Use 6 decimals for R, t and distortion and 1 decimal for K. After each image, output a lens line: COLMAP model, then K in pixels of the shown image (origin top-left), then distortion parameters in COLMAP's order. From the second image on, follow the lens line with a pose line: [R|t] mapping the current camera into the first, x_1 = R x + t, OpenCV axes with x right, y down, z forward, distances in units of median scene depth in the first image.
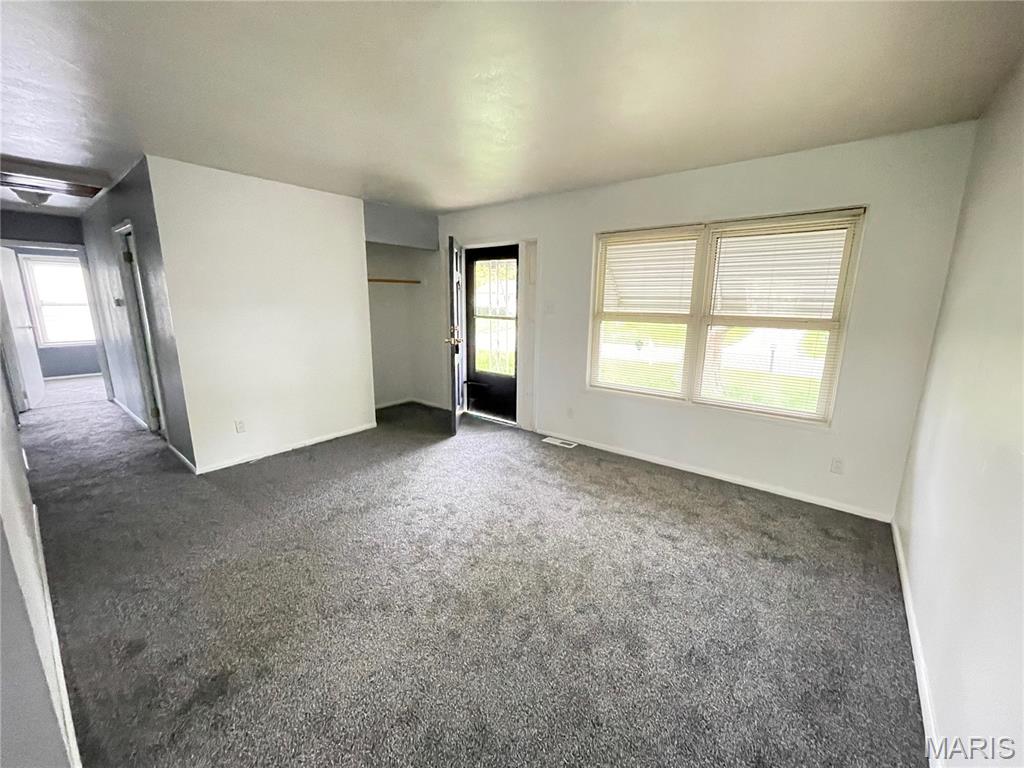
lens RADIAL K [[413.6, 0, 508.5], [0, 413.6, 385.6], [0, 0, 1]] dist [0.001280, 0.000248]
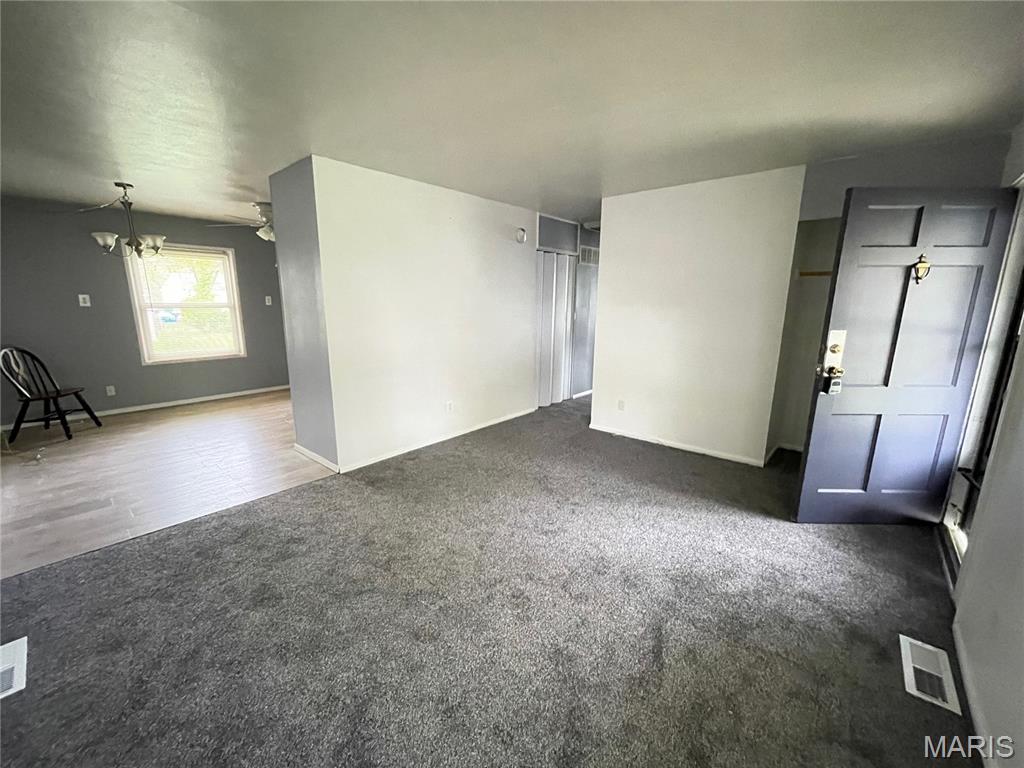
lens RADIAL K [[413.6, 0, 508.5], [0, 413.6, 385.6], [0, 0, 1]] dist [0.001280, 0.000248]
pose [[-0.030947, 0.196415, -0.980032, 0.517956], [-0.211750, 0.956958, 0.198477, -0.121973], [0.976834, 0.213665, 0.011976, 0.634571]]
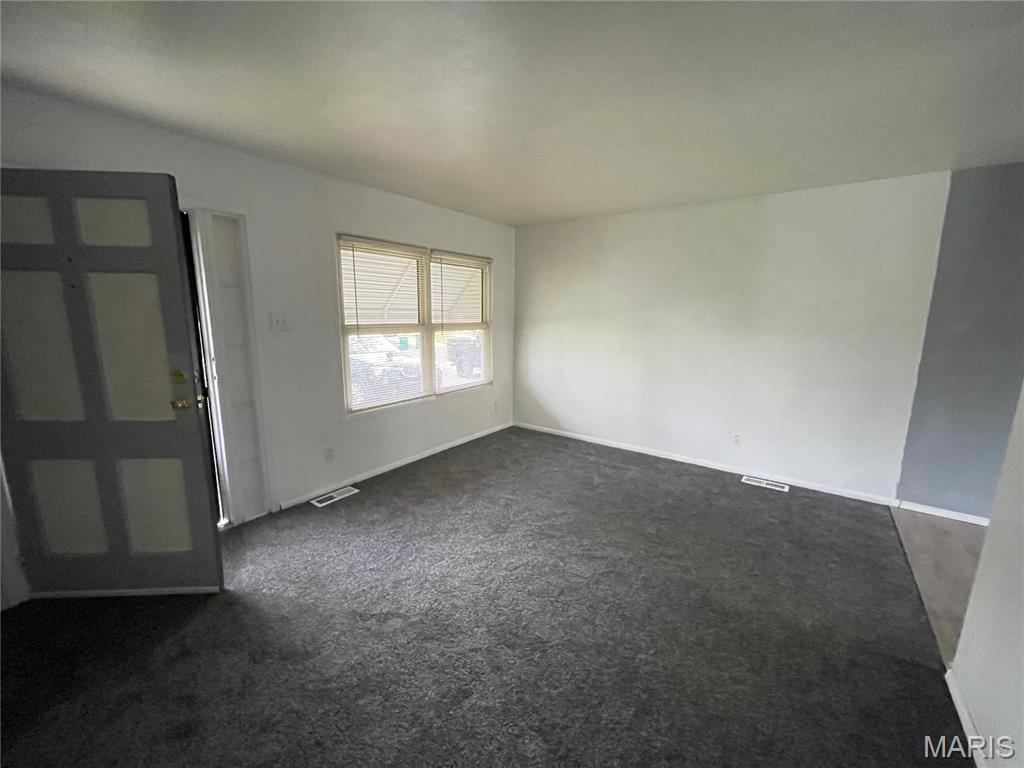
lens RADIAL K [[413.6, 0, 508.5], [0, 413.6, 385.6], [0, 0, 1]] dist [0.001280, 0.000248]
pose [[-0.040567, -0.187075, 0.981508, -0.683868], [0.198986, 0.961127, 0.191414, -0.161960], [-0.979162, 0.203071, -0.001765, 0.729804]]
